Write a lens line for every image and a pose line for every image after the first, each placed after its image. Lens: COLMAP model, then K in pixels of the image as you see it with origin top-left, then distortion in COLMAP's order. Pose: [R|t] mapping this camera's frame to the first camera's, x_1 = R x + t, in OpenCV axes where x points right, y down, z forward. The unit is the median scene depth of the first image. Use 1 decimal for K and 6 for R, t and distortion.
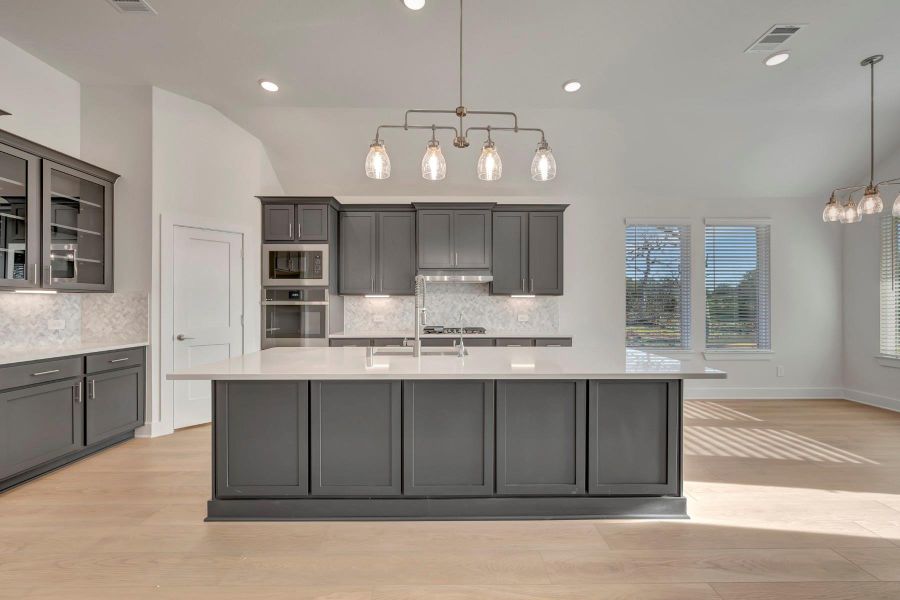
lens RADIAL K [[362.9, 0, 459.6], [0, 362.9, 304.9], [0, 0, 1]] dist [0.009851, -0.000038]
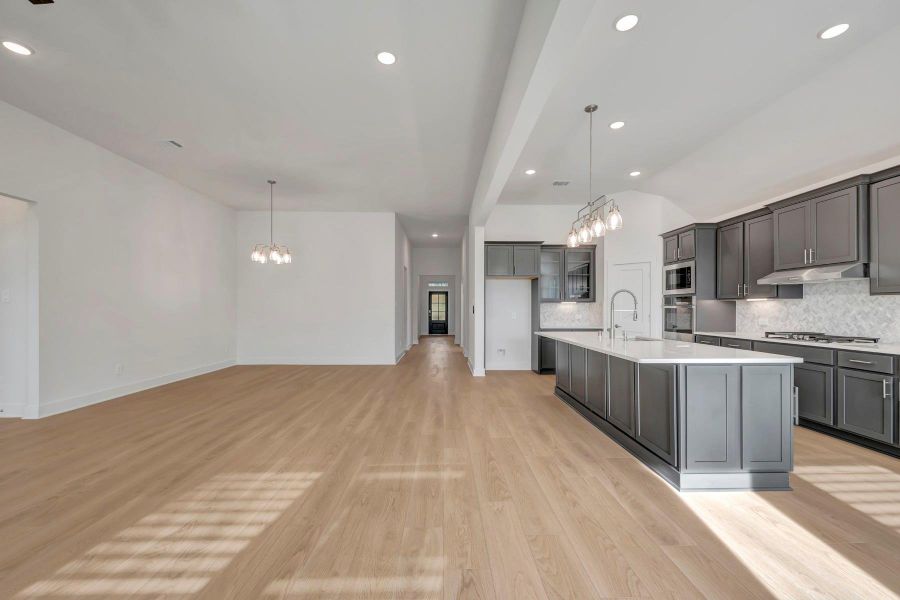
lens RADIAL K [[362.9, 0, 459.6], [0, 362.9, 304.9], [0, 0, 1]] dist [0.009851, -0.000038]
pose [[0.040186, -0.009282, -0.999149, 0.832454], [-0.001069, 0.999956, -0.009332, 0.001428], [0.999192, 0.001443, 0.040174, 0.119764]]
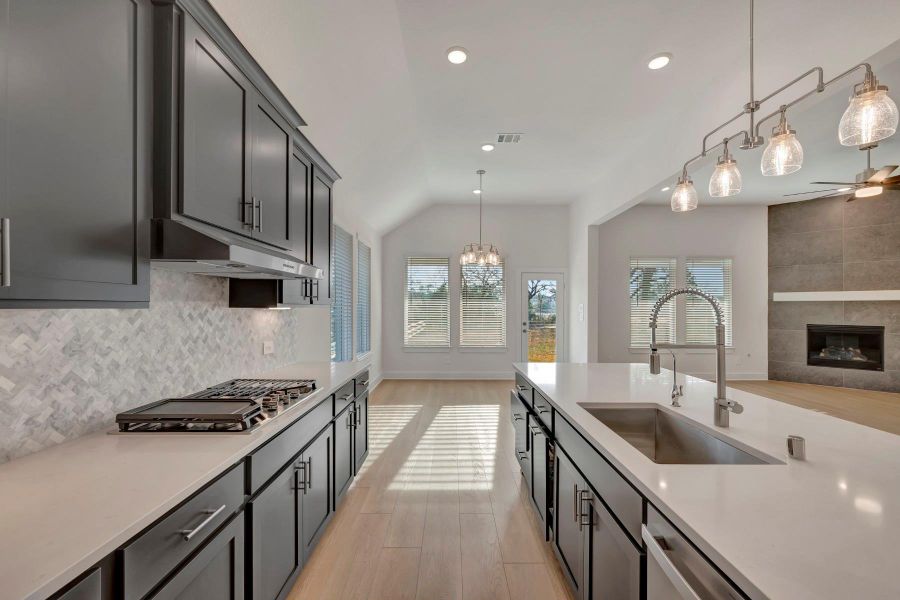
lens RADIAL K [[362.9, 0, 459.6], [0, 362.9, 304.9], [0, 0, 1]] dist [0.009851, -0.000038]
pose [[-0.010915, 0.004112, 0.999932, -0.407087], [-0.002420, 0.999989, -0.004138, -0.028338], [-0.999937, -0.002465, -0.010905, 0.785394]]
